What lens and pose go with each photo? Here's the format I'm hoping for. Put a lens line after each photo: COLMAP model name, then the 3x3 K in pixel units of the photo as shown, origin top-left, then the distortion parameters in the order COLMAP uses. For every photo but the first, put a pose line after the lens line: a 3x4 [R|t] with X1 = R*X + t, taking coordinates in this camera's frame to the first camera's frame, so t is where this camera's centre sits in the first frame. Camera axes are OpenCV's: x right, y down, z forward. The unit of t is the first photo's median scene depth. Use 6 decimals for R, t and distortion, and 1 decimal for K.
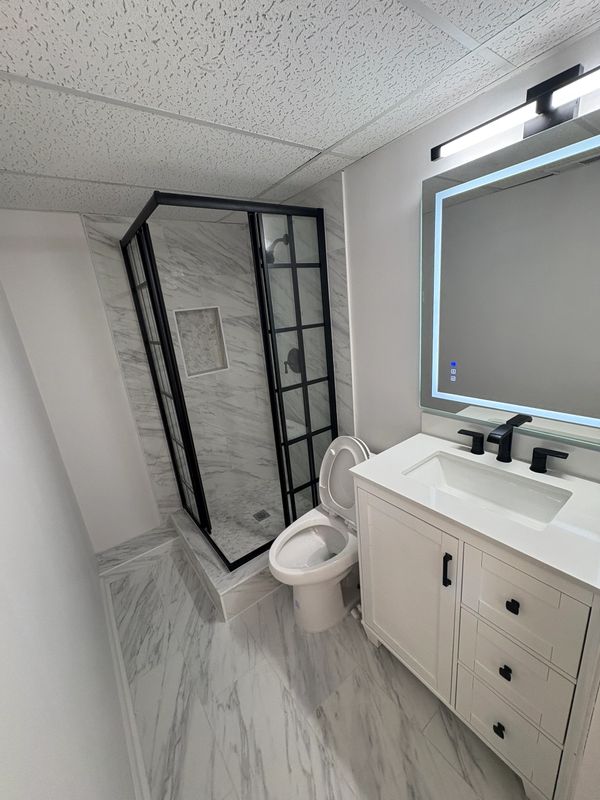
lens RADIAL K [[322.4, 0, 300.0], [0, 322.4, 400.0], [0, 0, 1]] dist [-0.001086, -0.000293]
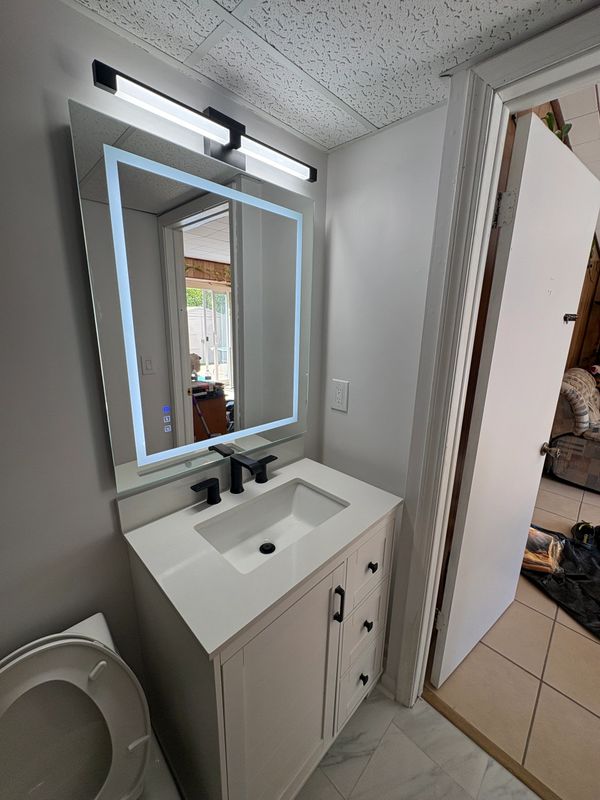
lens RADIAL K [[322.4, 0, 300.0], [0, 322.4, 400.0], [0, 0, 1]] dist [-0.001086, -0.000293]
pose [[-0.157938, -0.148023, 0.976291, -0.298439], [0.276558, 0.942501, 0.187639, -0.201514], [-0.947930, 0.299636, -0.107919, 0.865480]]
